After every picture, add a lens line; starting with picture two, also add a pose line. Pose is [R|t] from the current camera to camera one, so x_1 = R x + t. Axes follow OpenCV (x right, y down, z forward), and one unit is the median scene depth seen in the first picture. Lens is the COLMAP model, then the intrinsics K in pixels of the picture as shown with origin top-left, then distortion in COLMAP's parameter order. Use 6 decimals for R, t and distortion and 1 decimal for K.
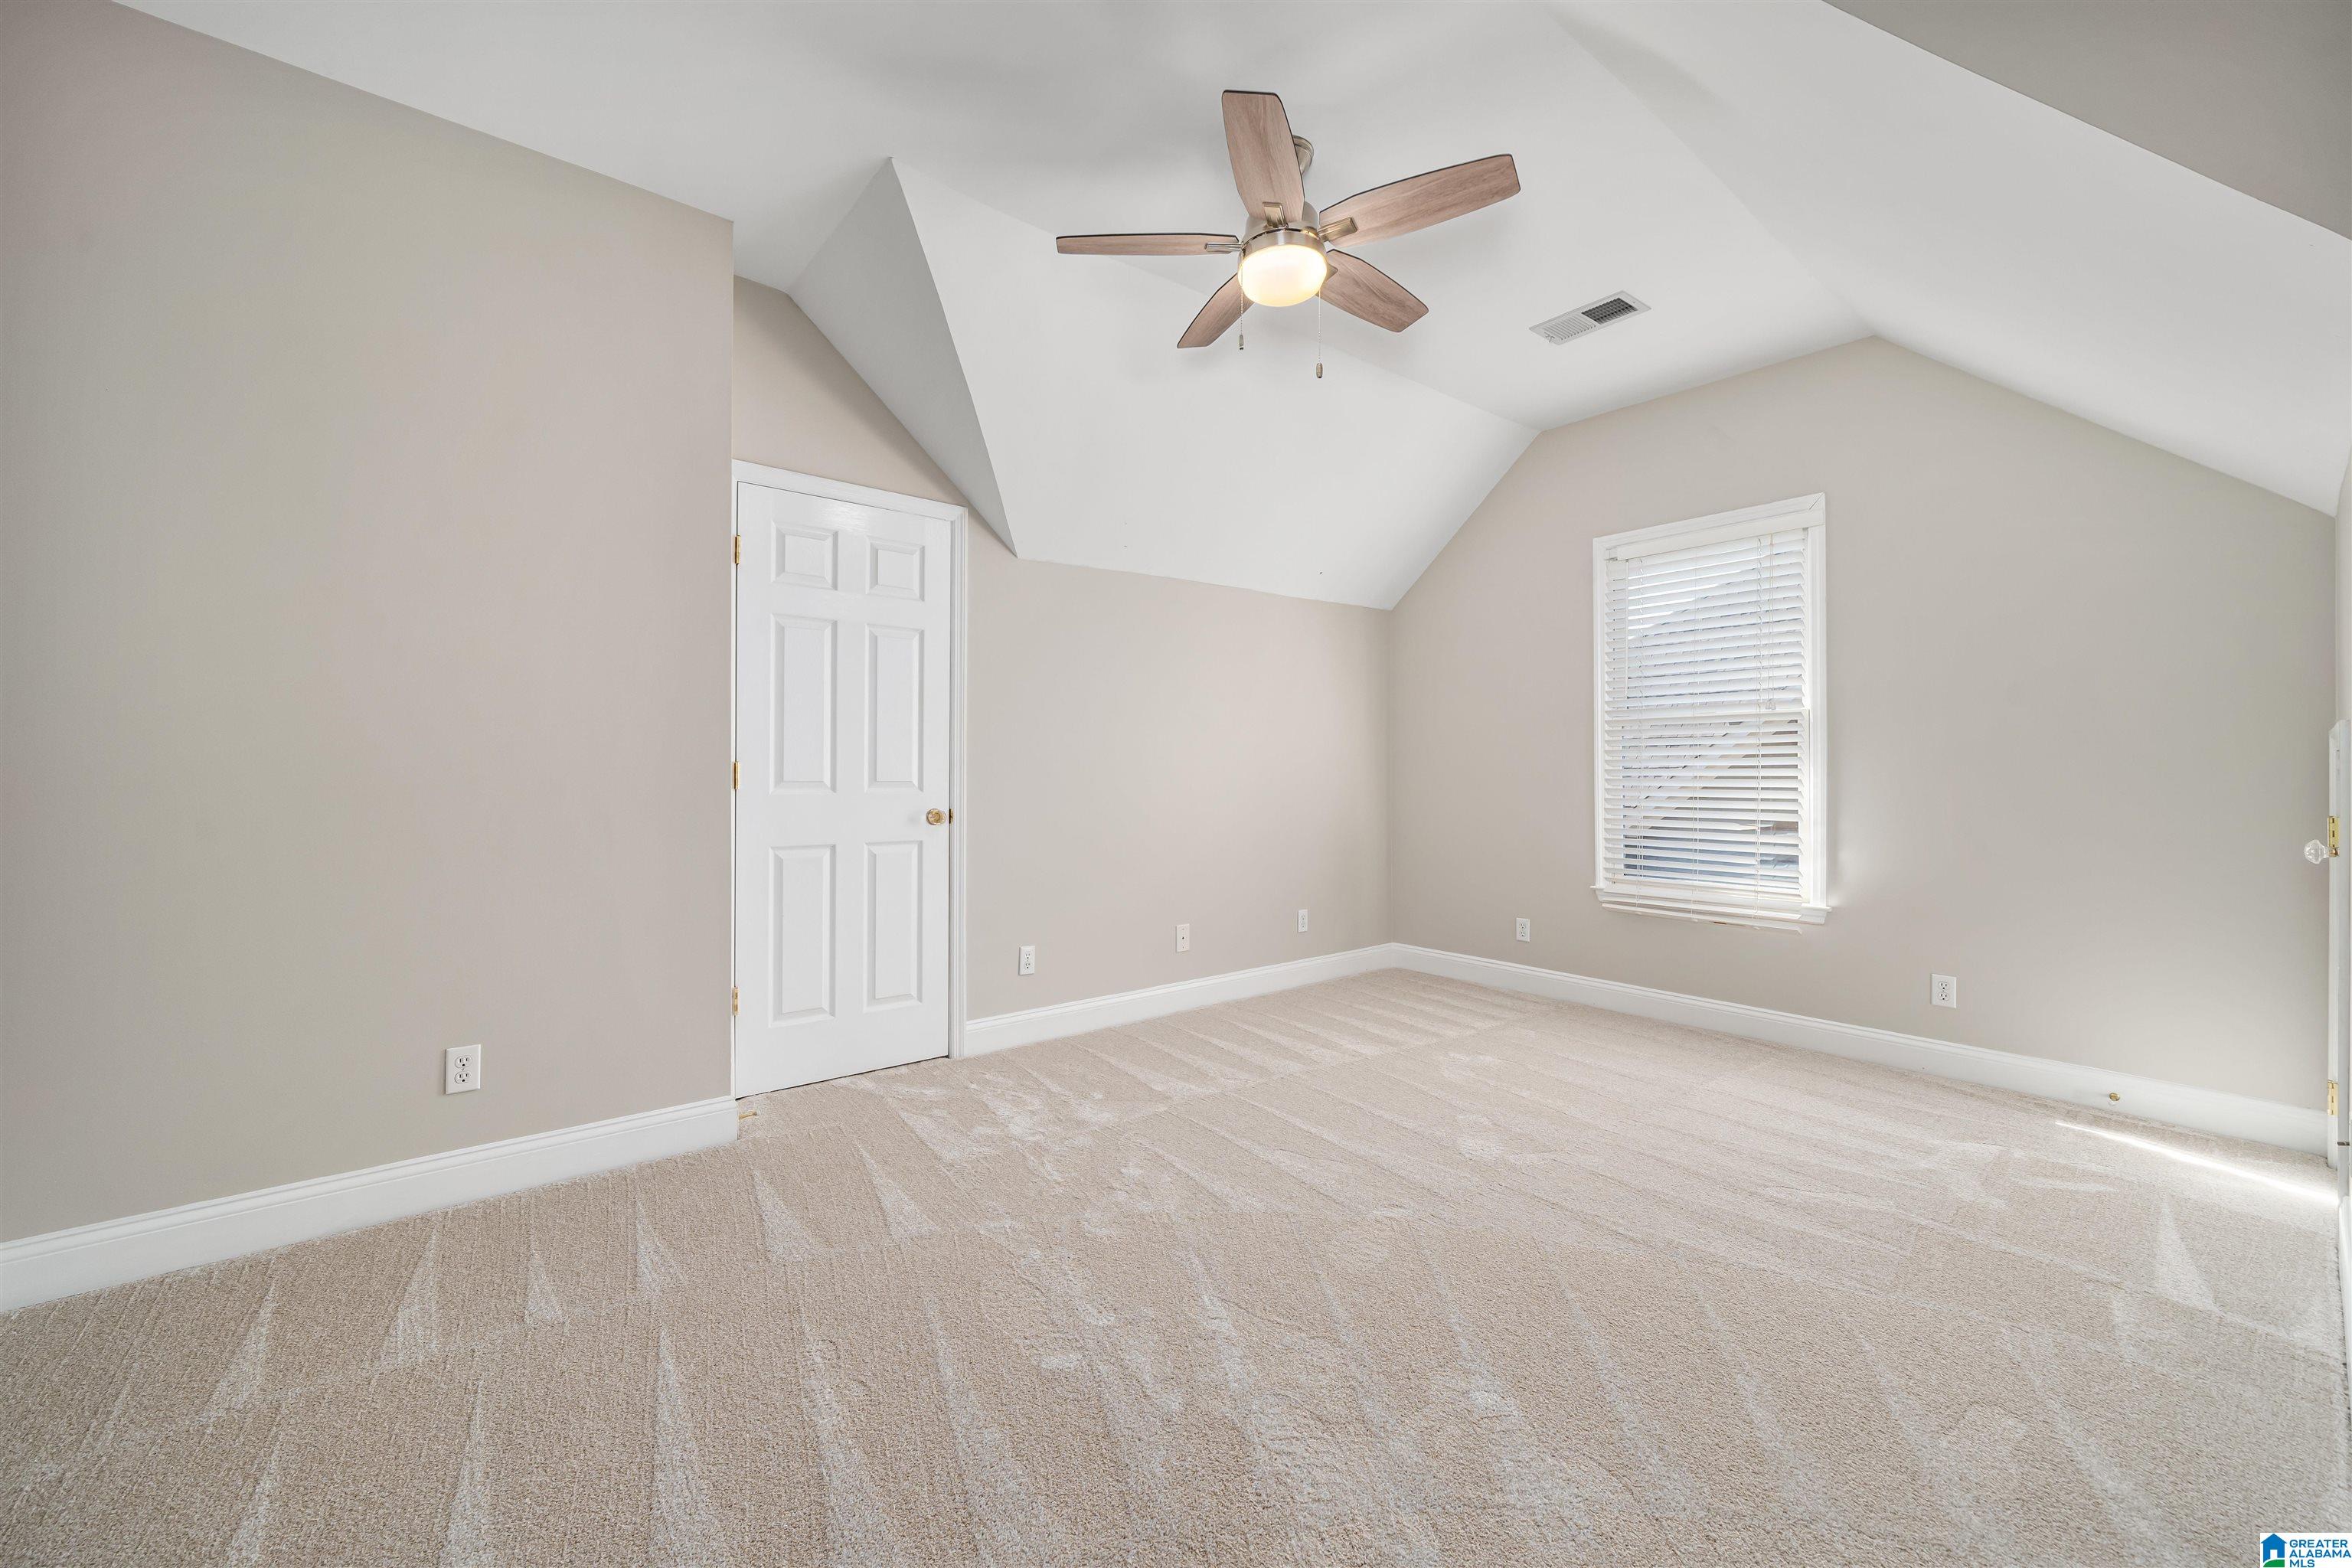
lens RADIAL K [[915.1, 0, 1176.0], [0, 915.1, 784.0], [0, 0, 1]] dist [0.000884, 0.000085]
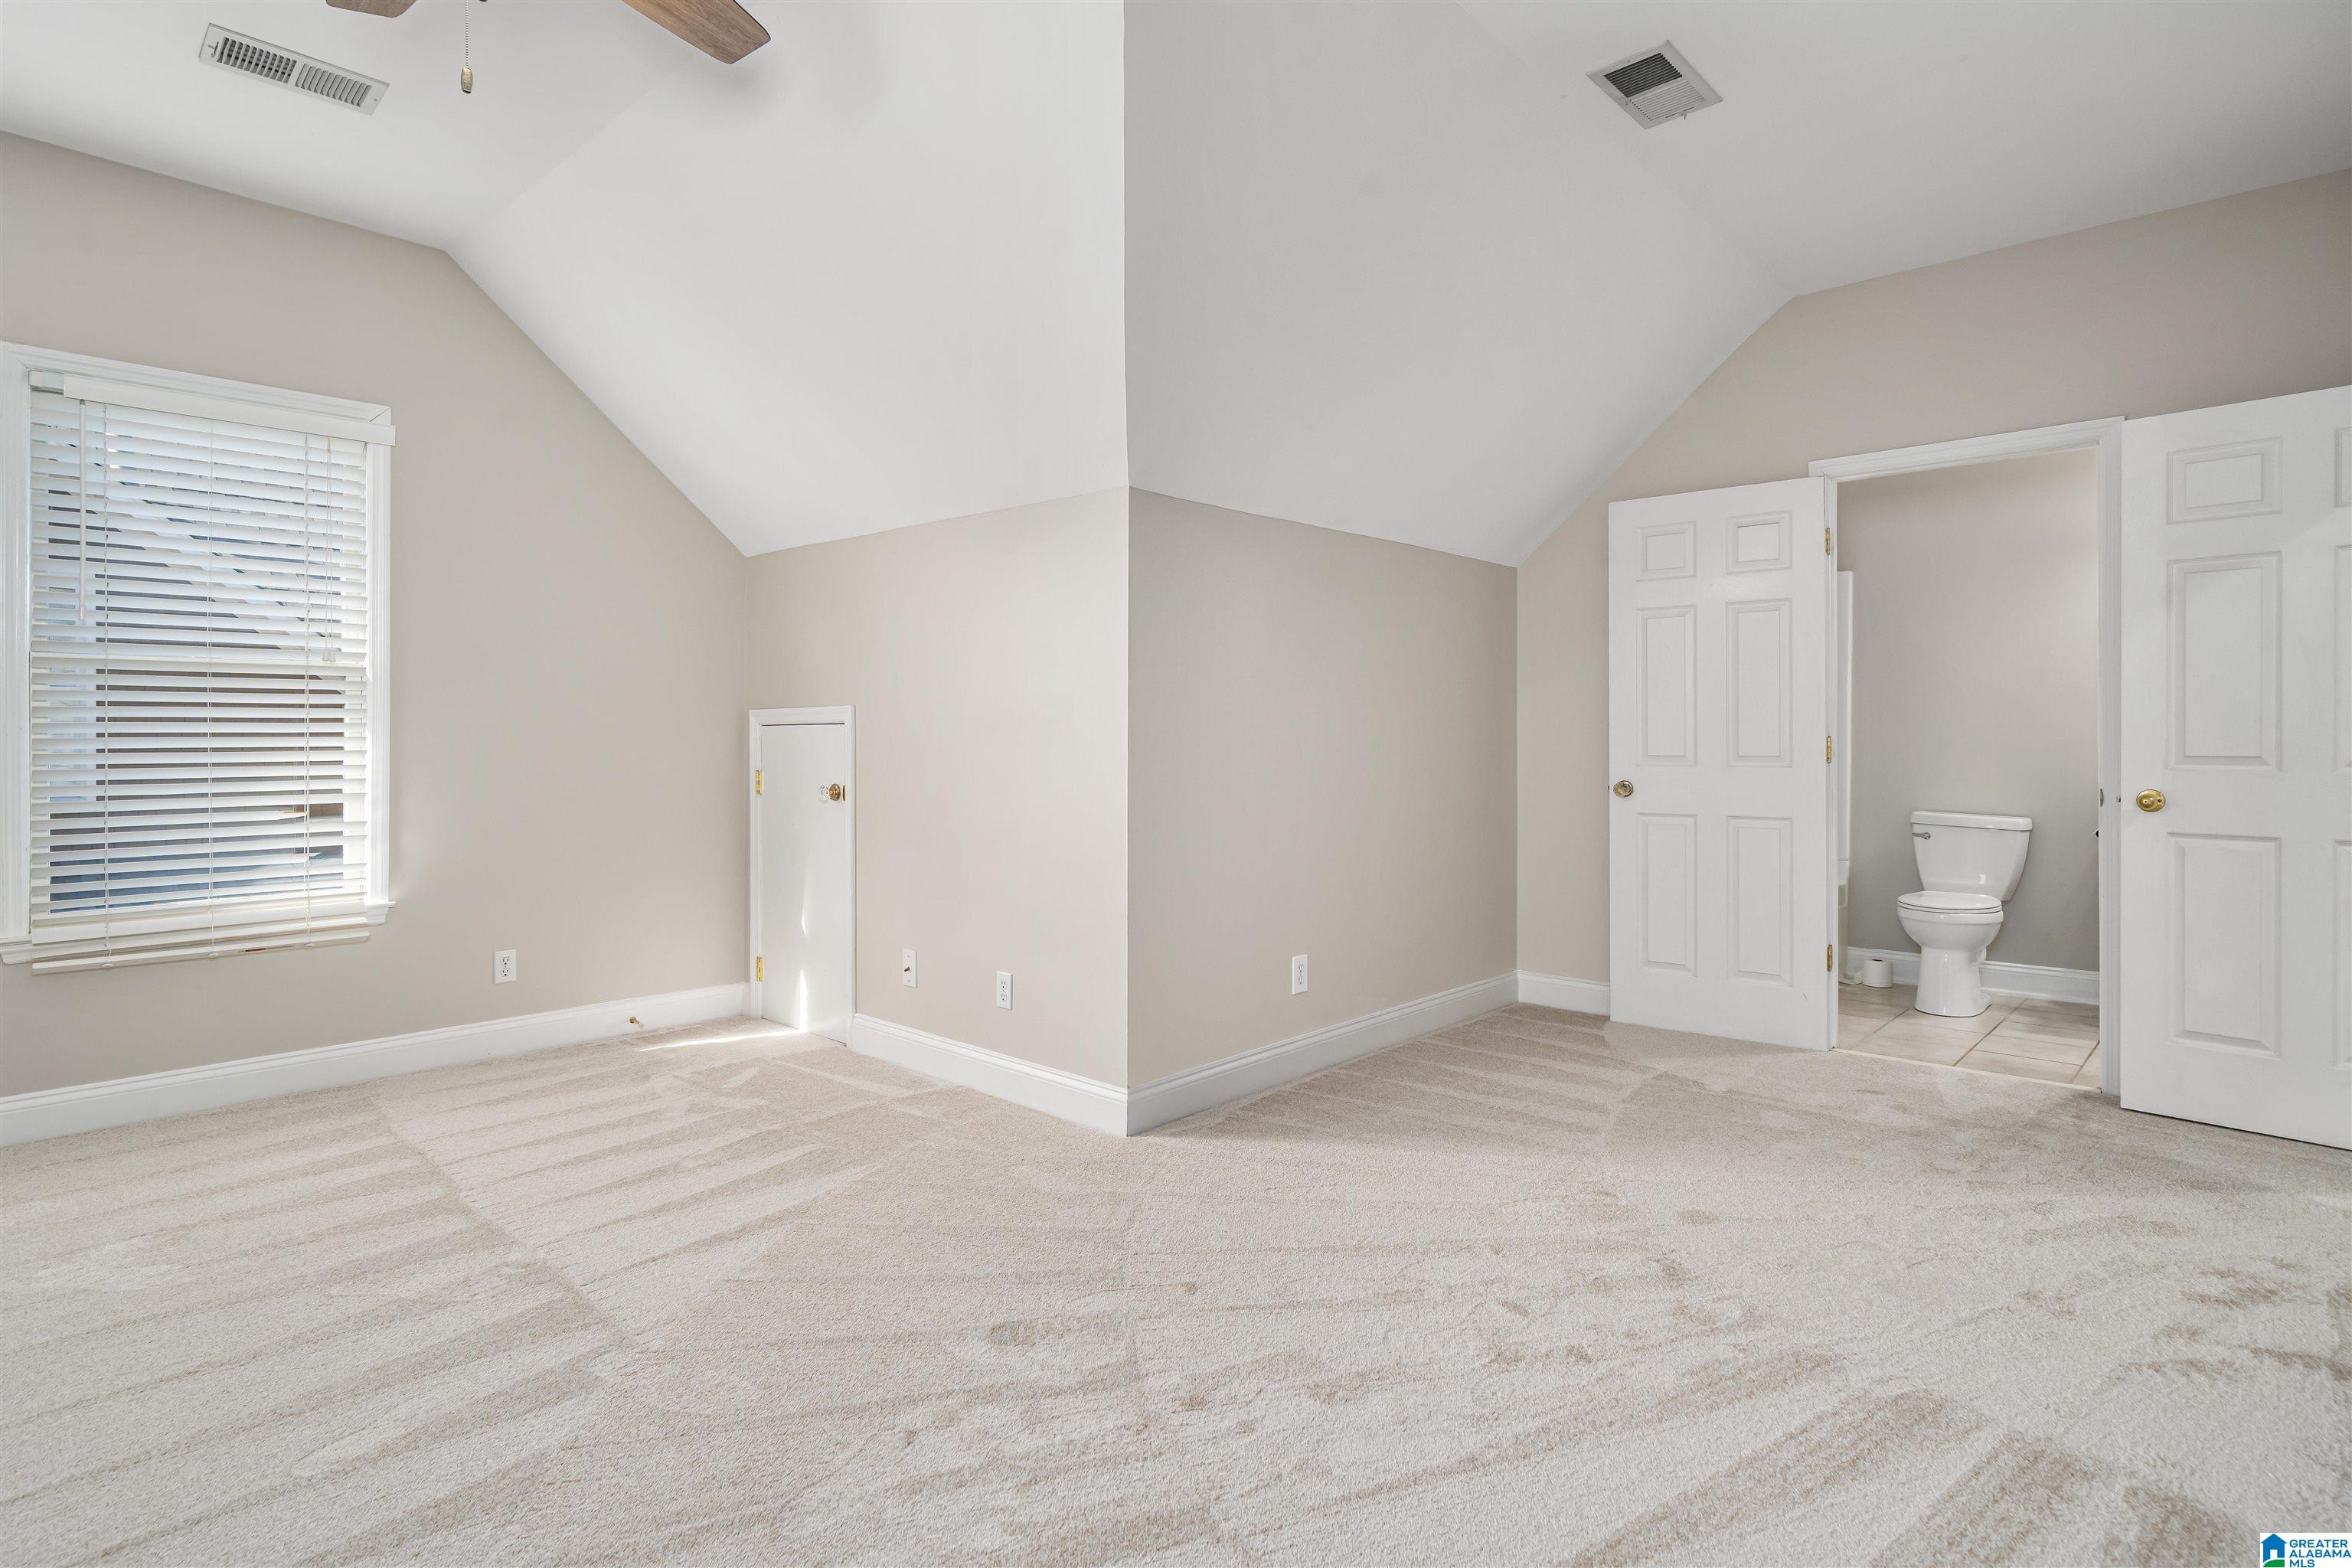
lens RADIAL K [[1157.9, 0, 1172.4], [0, 1157.9, 773.9], [0, 0, 1]] dist [-0.002872, -0.000696]
pose [[-0.139542, -0.038151, 0.989481, -0.435570], [0.008974, 0.999168, 0.039790, -0.019012], [-0.990176, 0.014432, -0.139083, 0.430625]]
